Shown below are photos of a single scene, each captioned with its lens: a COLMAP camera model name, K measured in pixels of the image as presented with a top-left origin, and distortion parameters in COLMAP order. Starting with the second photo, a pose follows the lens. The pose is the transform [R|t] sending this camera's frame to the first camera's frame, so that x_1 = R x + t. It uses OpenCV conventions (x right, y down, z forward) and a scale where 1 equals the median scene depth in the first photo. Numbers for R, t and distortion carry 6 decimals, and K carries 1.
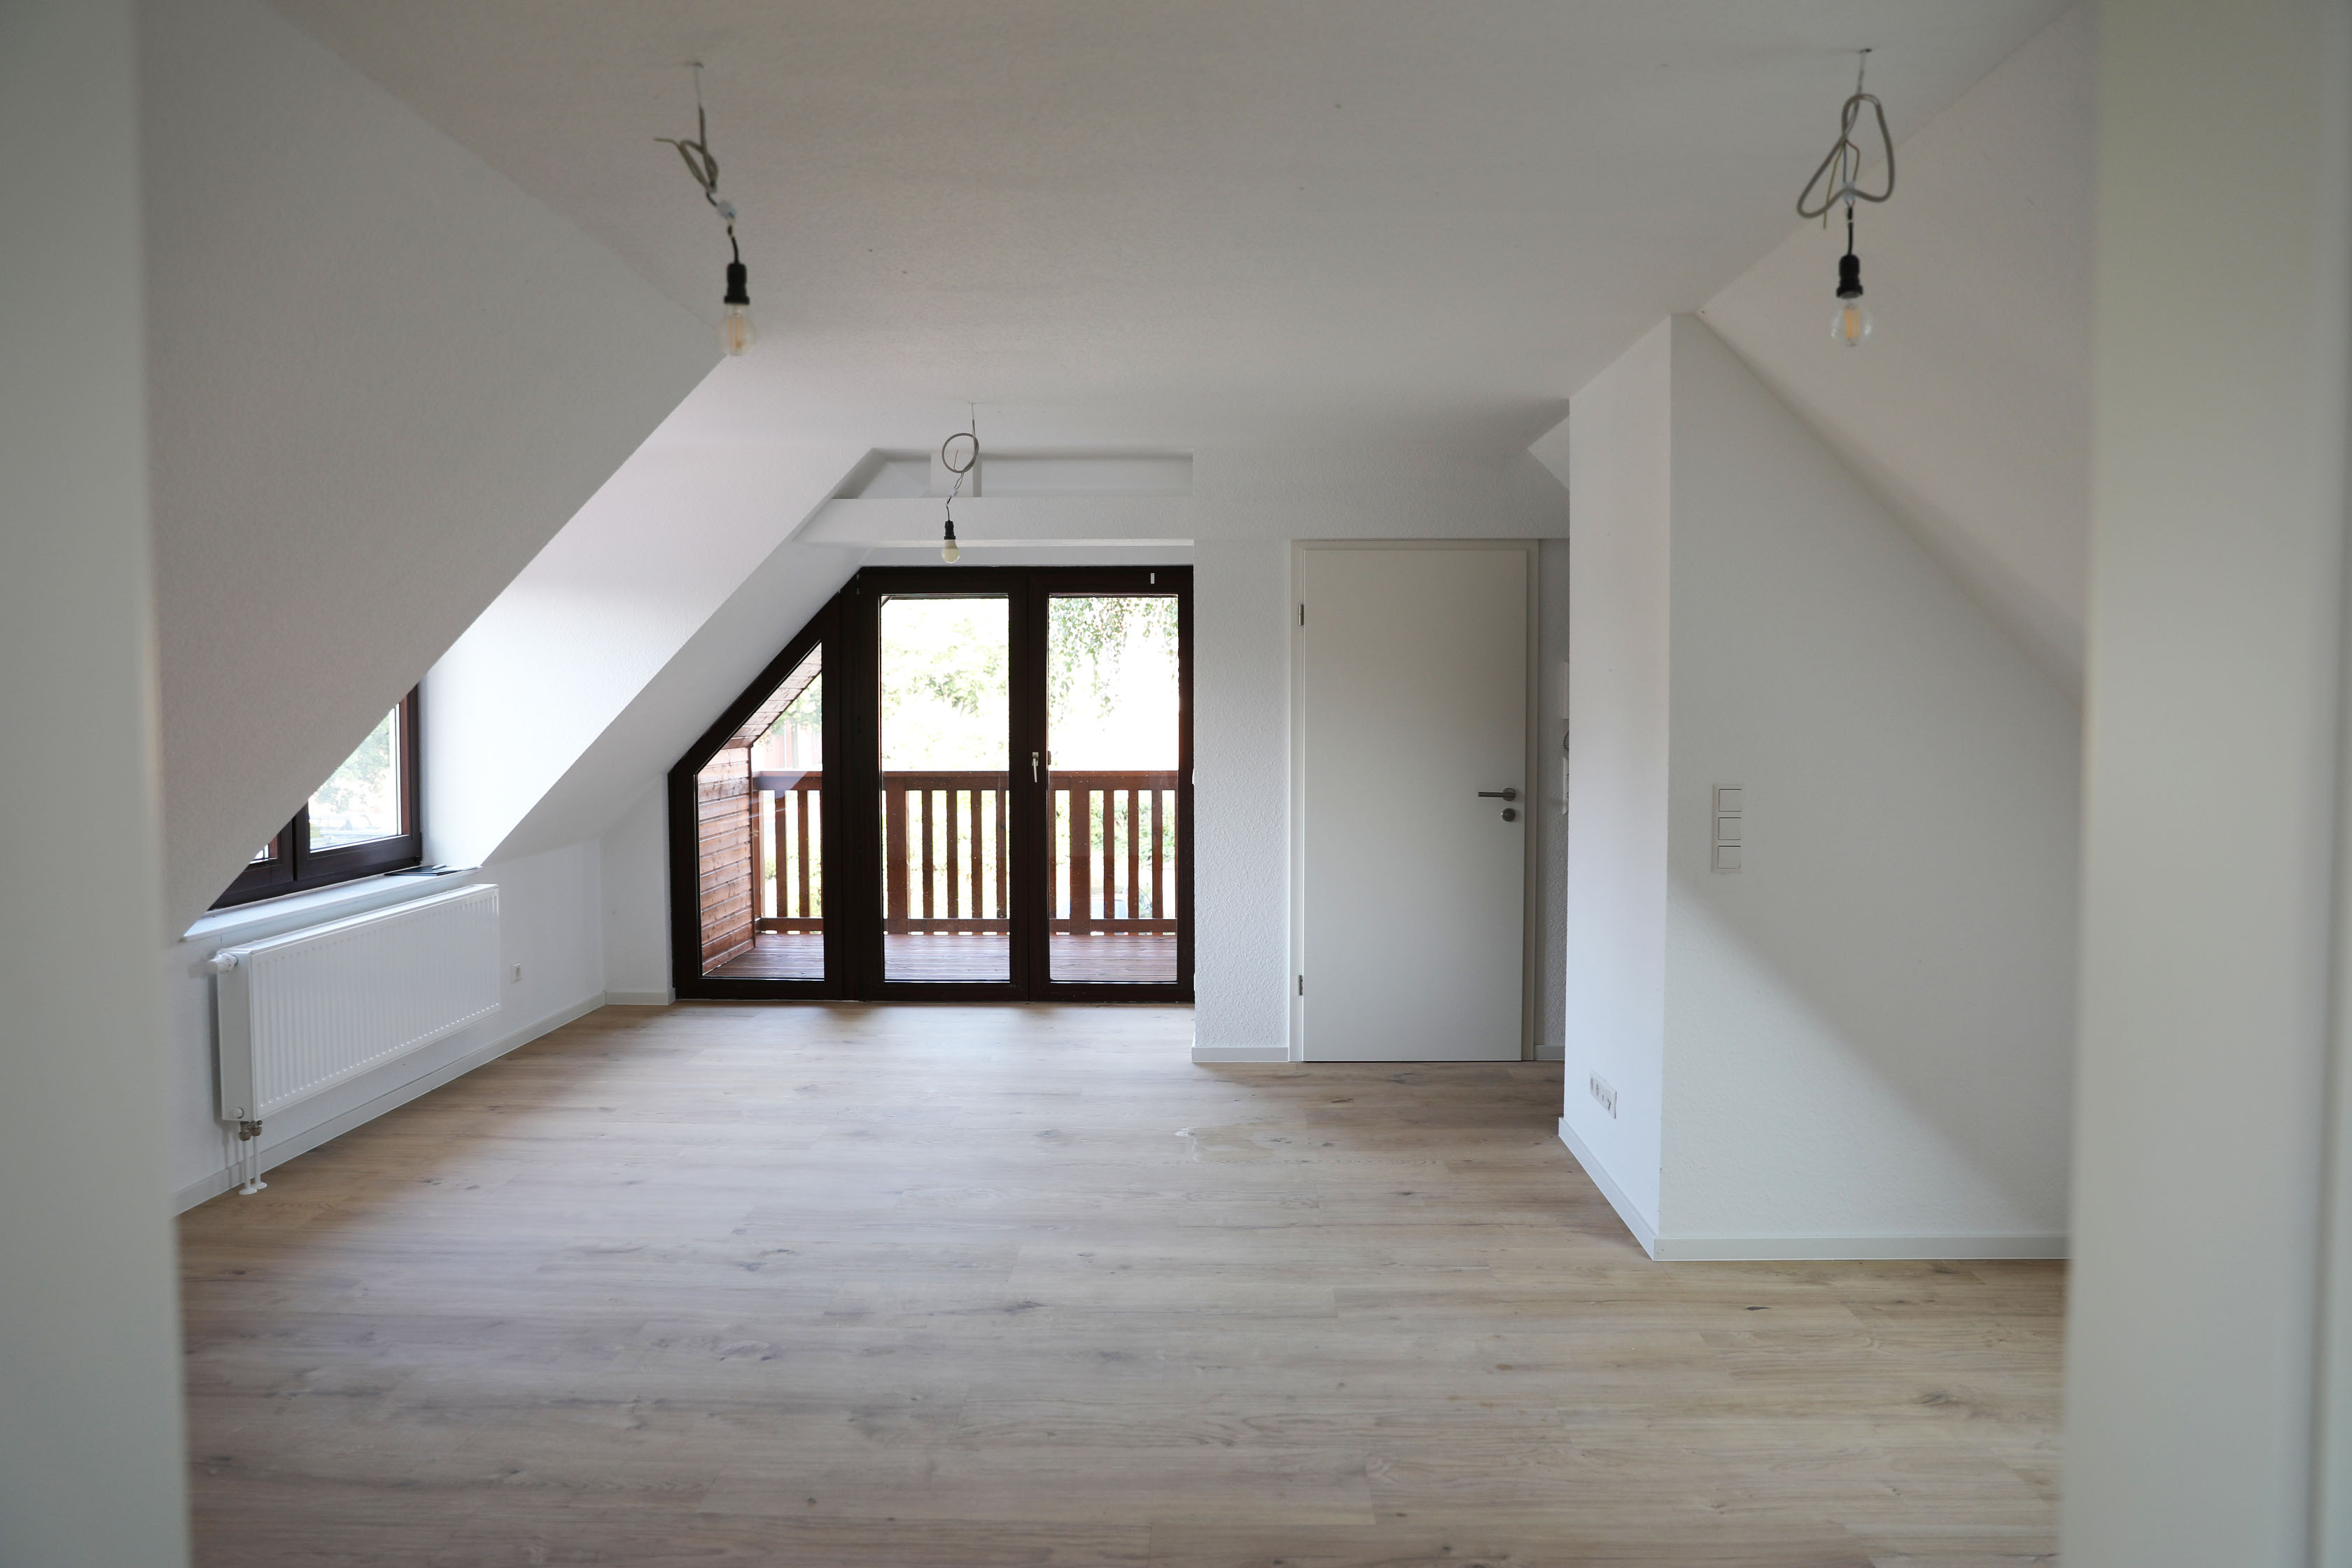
lens RADIAL K [[1608.5, 0, 1172.9], [0, 1608.5, 784.4], [0, 0, 1]] dist [-0.112844, 0.088817]
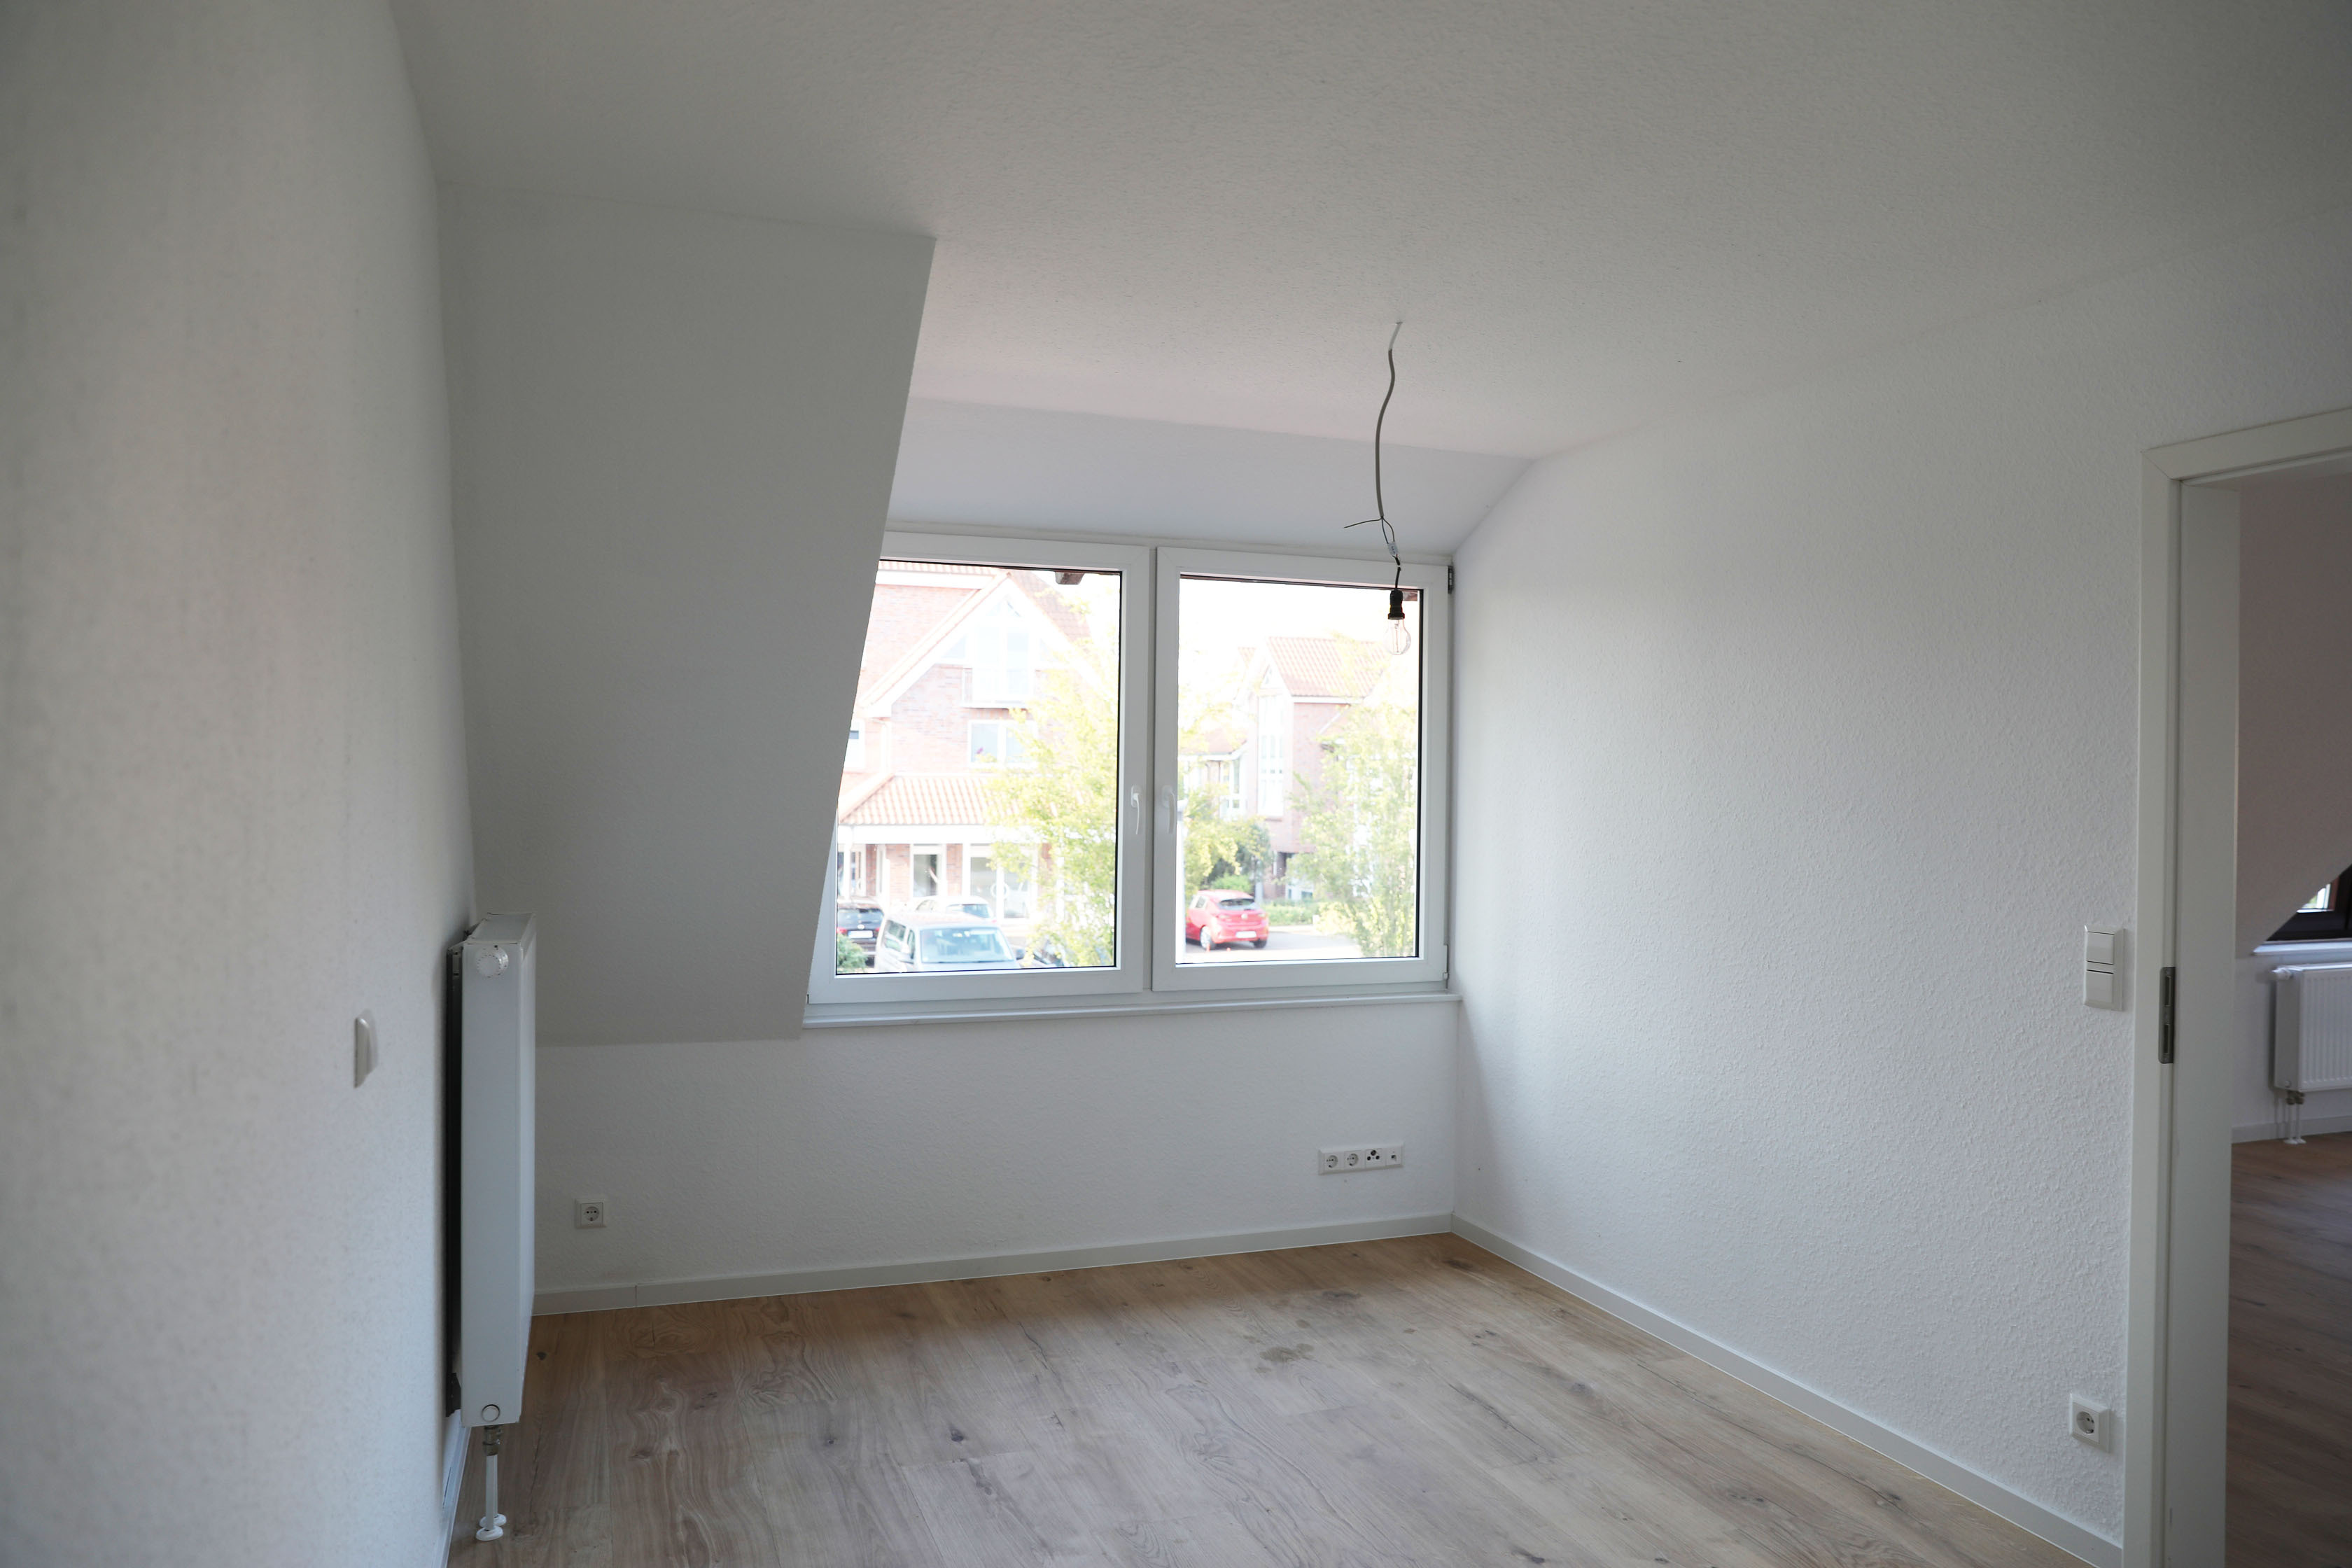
lens RADIAL K [[1608.5, 0, 1172.9], [0, 1608.5, 784.4], [0, 0, 1]] dist [-0.112844, 0.088817]
pose [[0.376657, 0.004226, -0.926343, 0.356316], [-0.061861, 0.997872, -0.020601, 0.036584], [0.924285, 0.065064, 0.376117, -0.530415]]
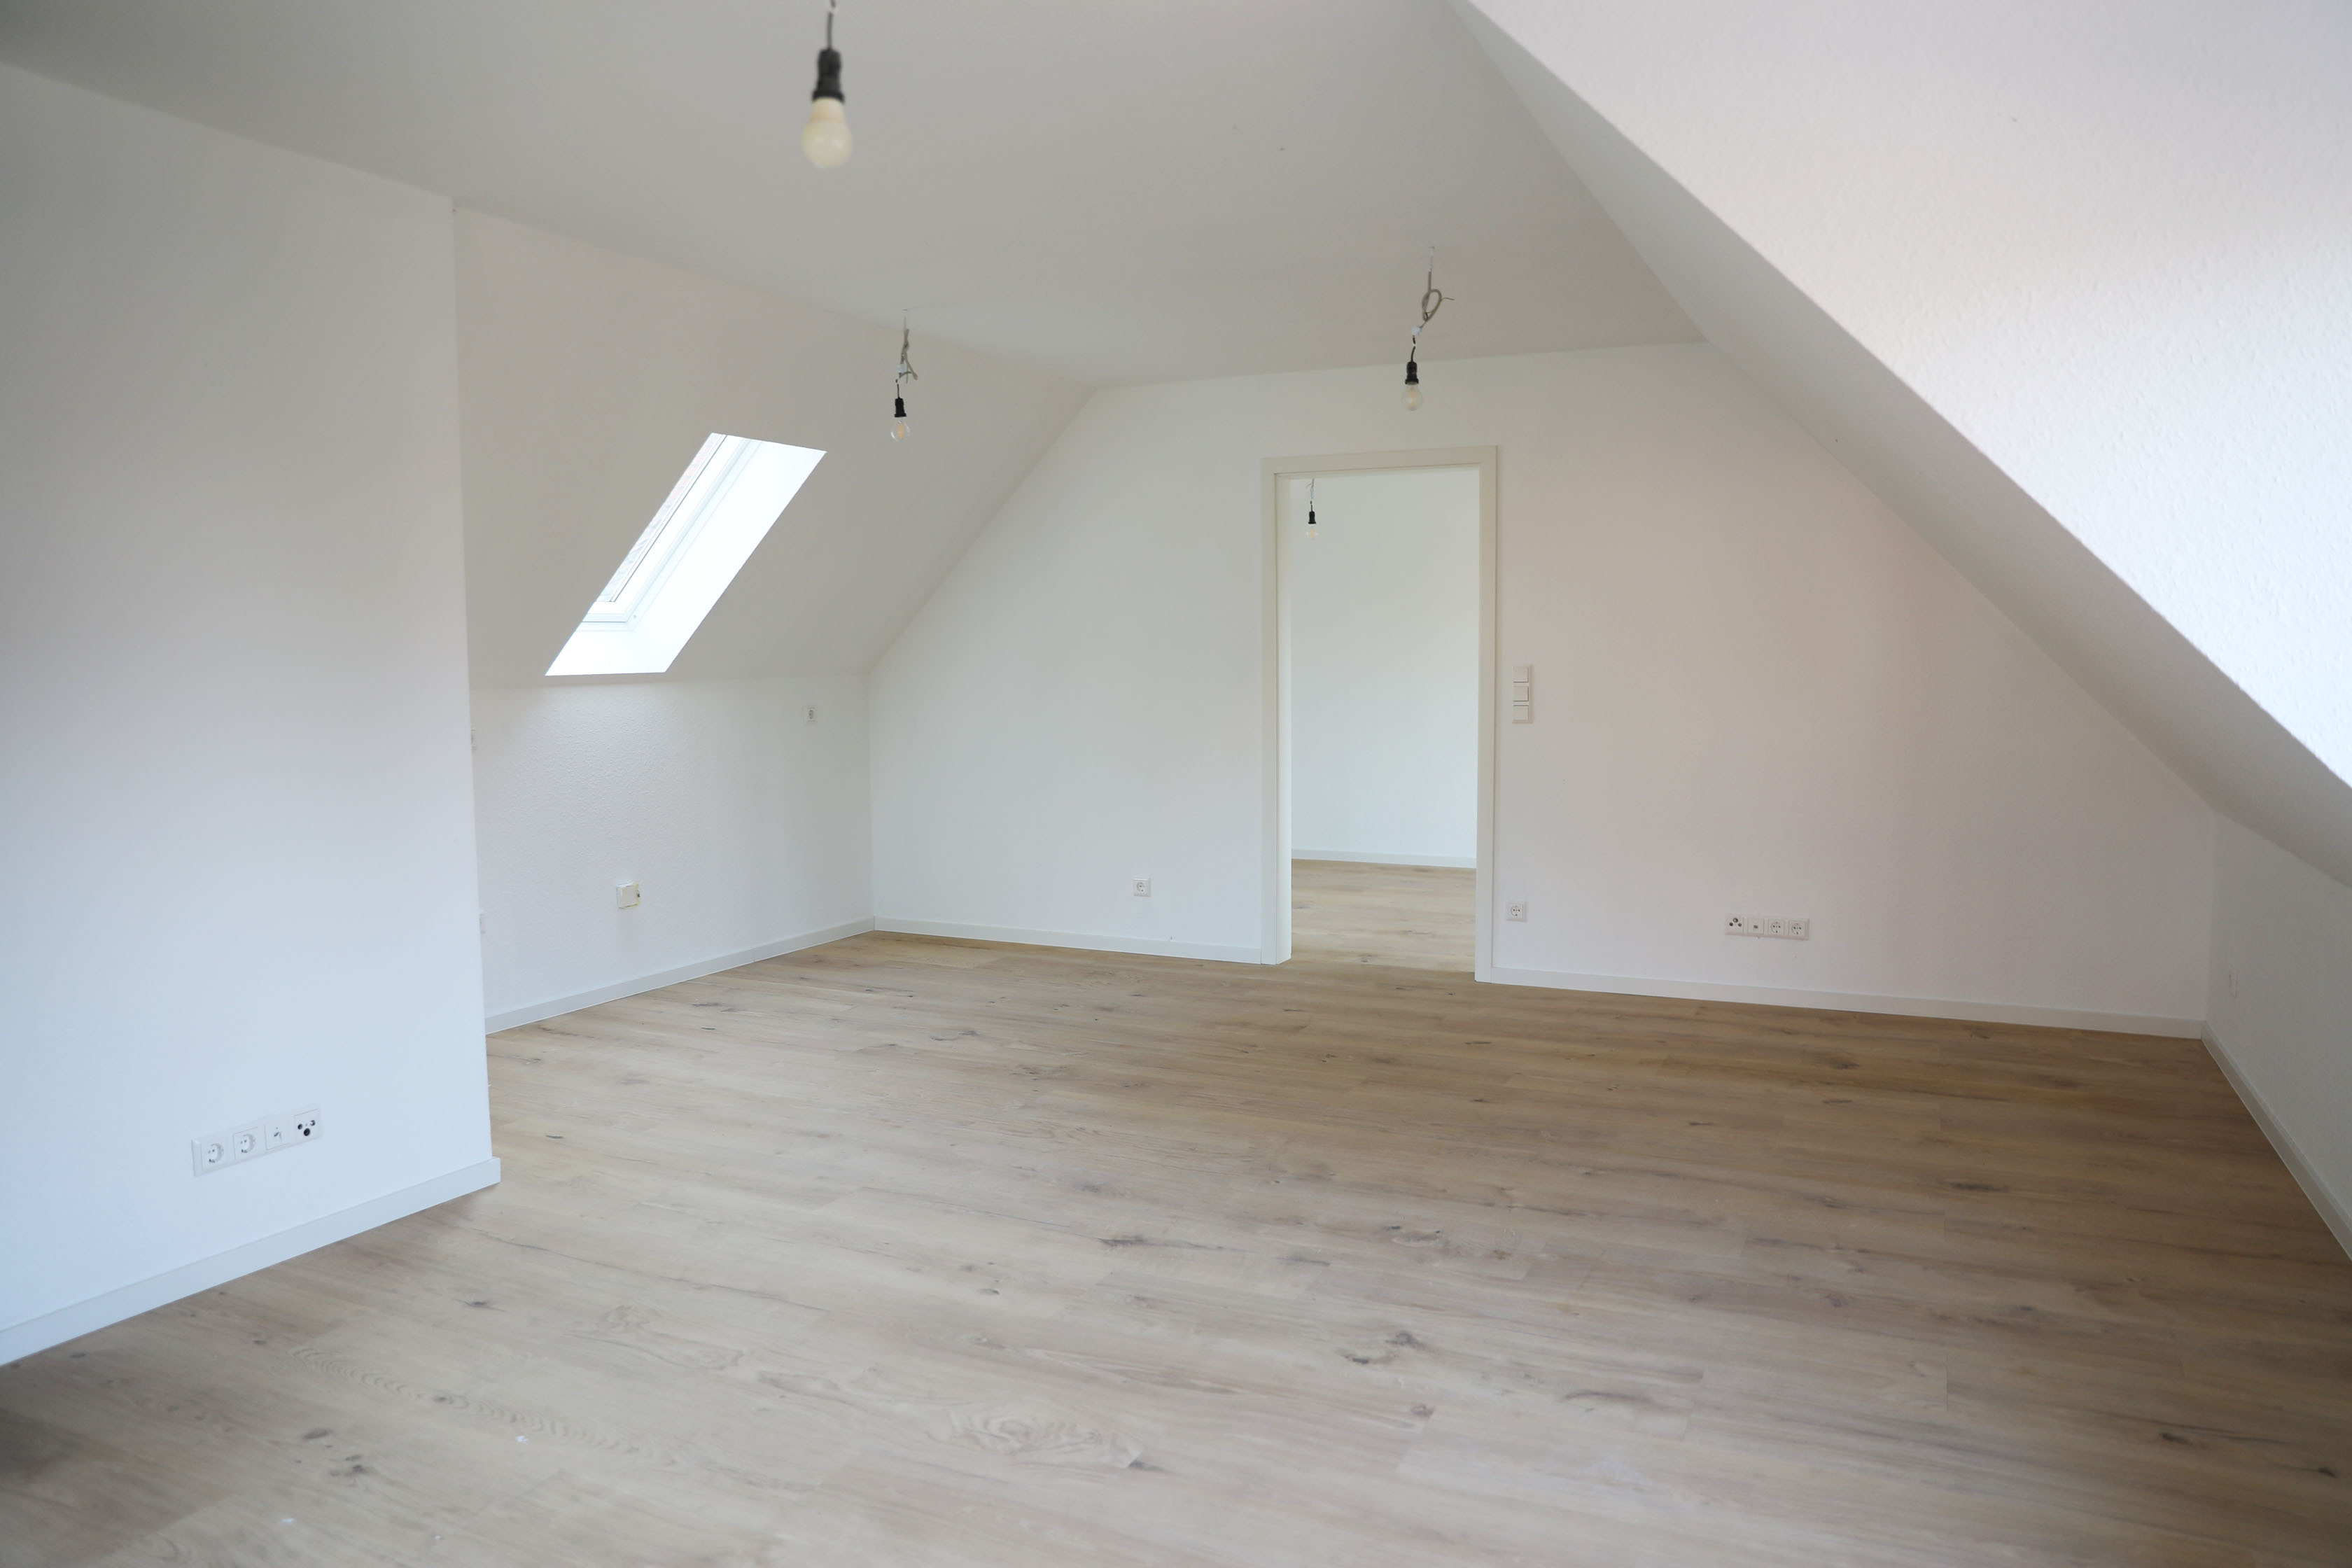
lens RADIAL K [[1608.5, 0, 1172.9], [0, 1608.5, 784.4], [0, 0, 1]] dist [-0.112844, 0.088817]
pose [[-0.915726, -0.027170, 0.400884, -0.456463], [0.030398, 0.990167, 0.136547, -0.060046], [-0.400652, 0.137226, -0.905896, 1.678484]]
